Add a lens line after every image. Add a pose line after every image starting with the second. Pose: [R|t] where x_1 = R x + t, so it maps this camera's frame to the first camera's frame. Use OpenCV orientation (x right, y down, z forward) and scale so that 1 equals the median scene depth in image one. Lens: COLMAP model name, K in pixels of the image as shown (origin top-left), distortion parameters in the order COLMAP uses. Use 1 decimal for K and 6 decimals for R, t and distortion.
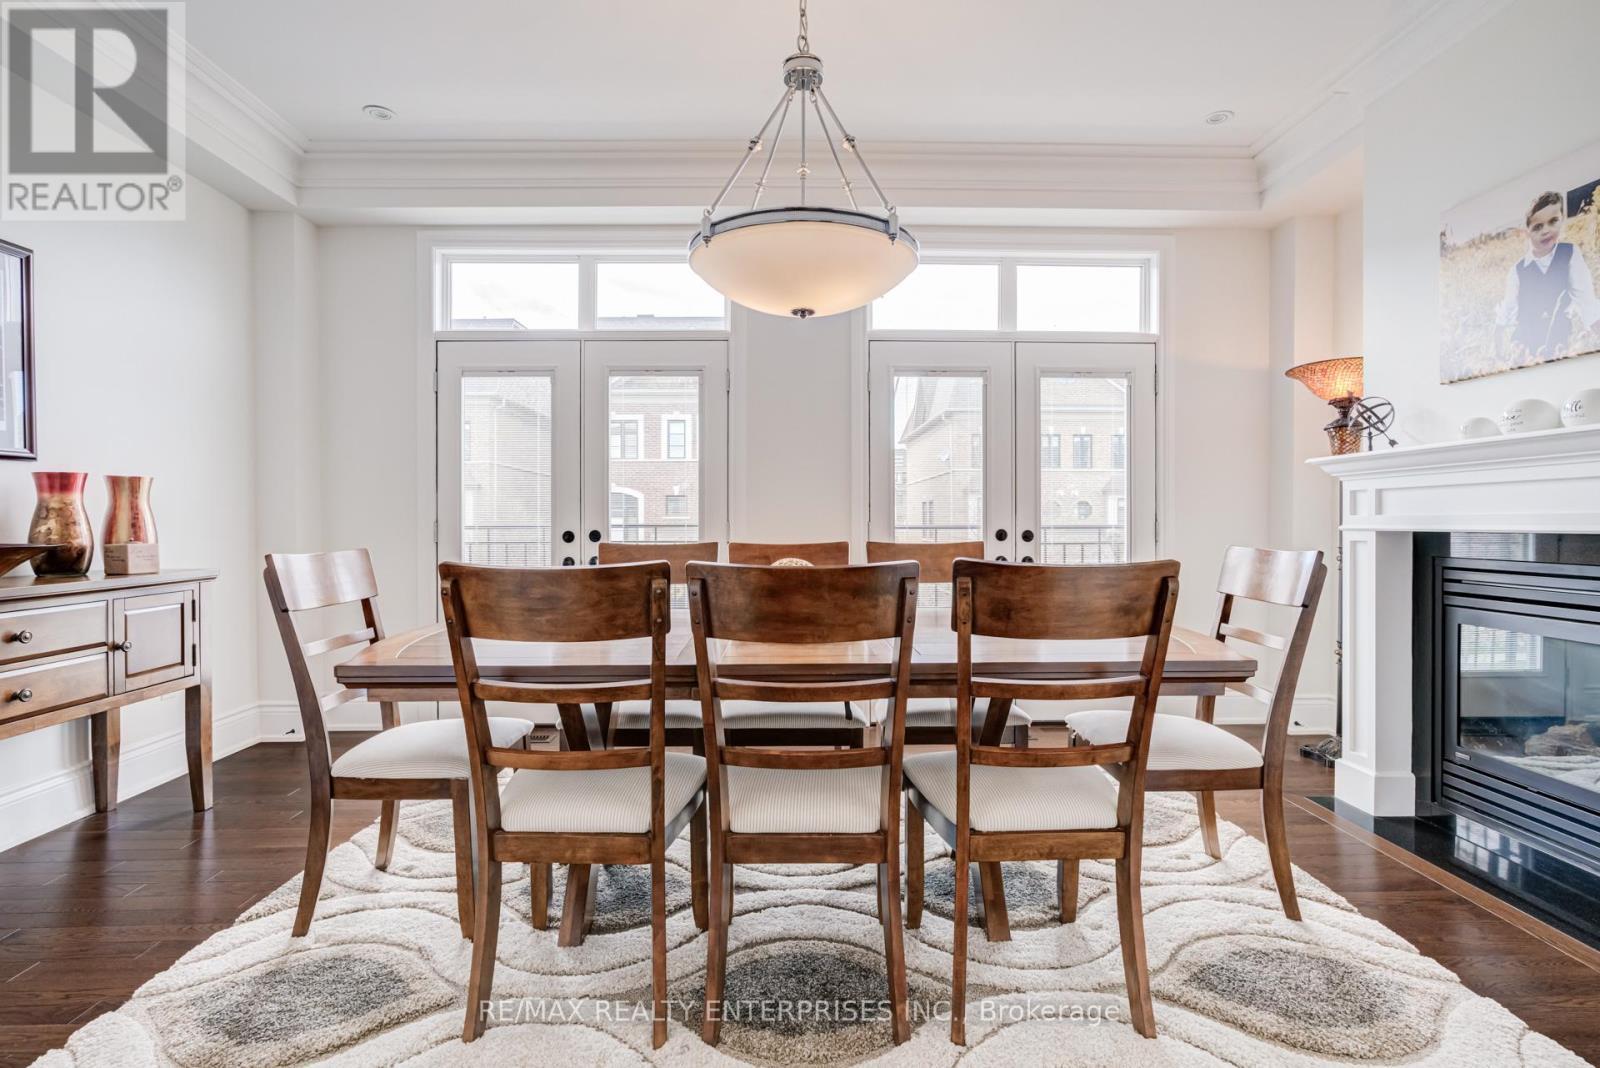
lens RADIAL K [[784.0, 0, 796.7], [0, 784.0, 527.9], [0, 0, 1]] dist [-0.004764, 0.005082]
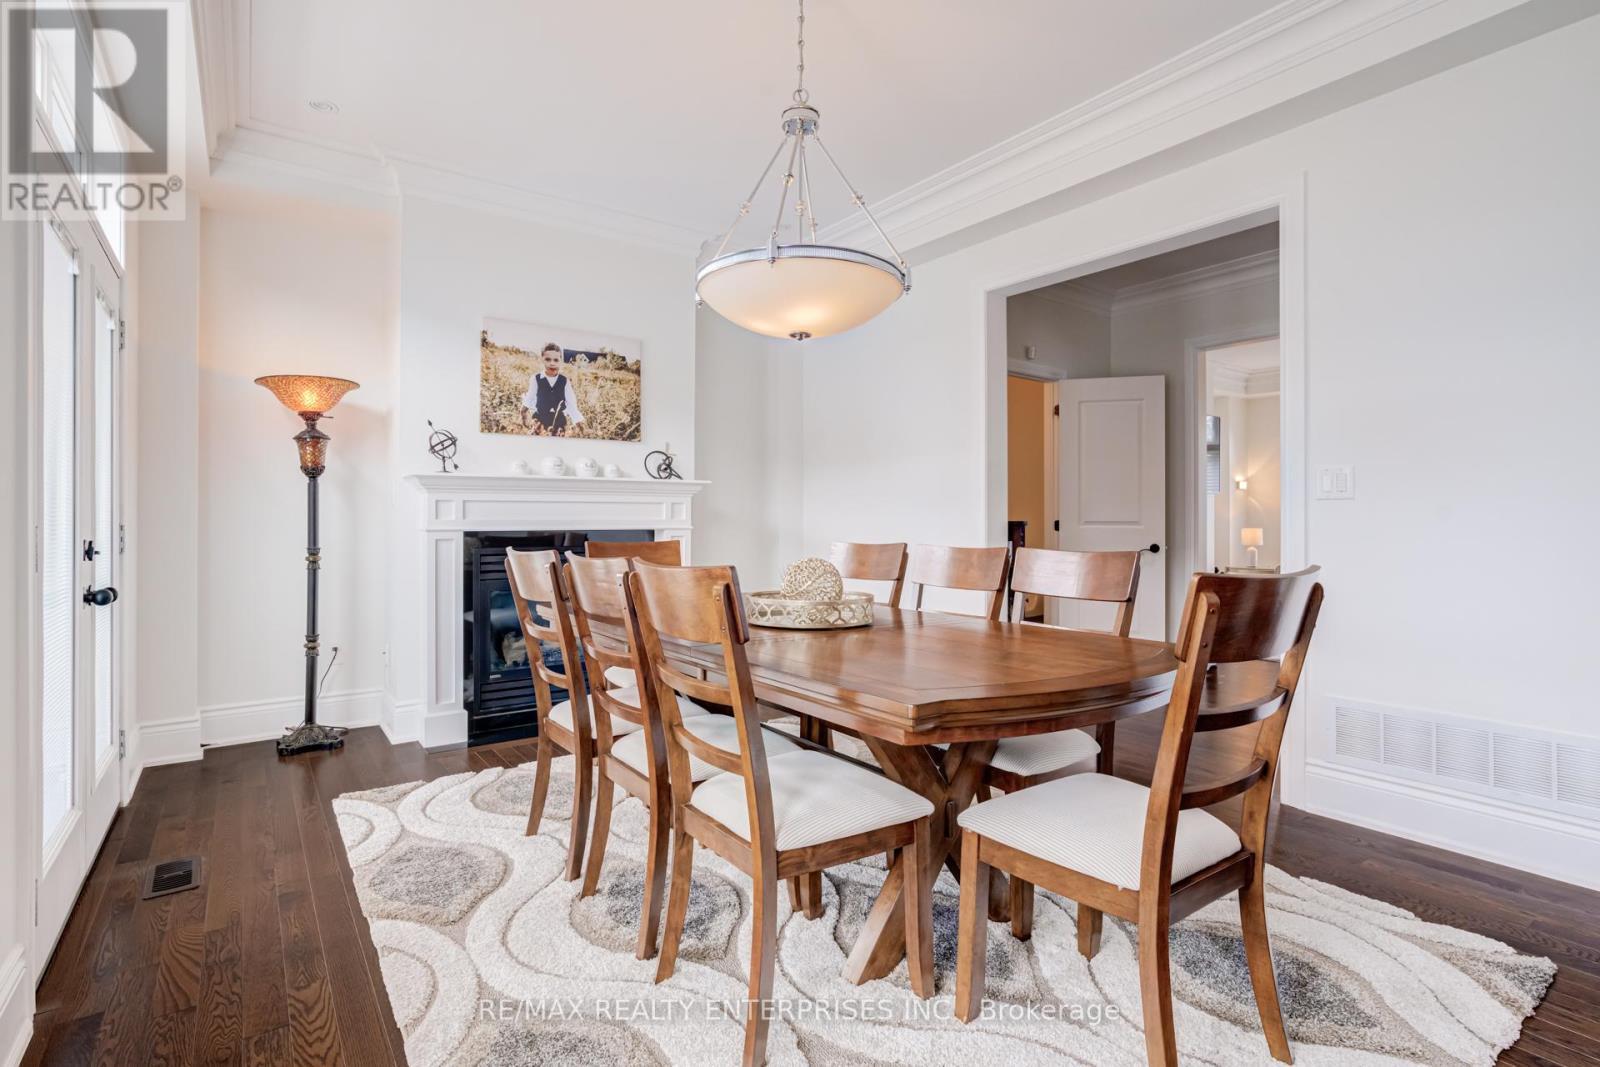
lens RADIAL K [[784.0, 0, 799.9], [0, 784.0, 524.3], [0, 0, 1]] dist [-0.004764, 0.005082]
pose [[-0.548785, 0.003158, 0.835958, -0.792372], [0.008291, 0.999964, 0.001665, -0.006246], [-0.835923, 0.007845, -0.548791, 1.385096]]
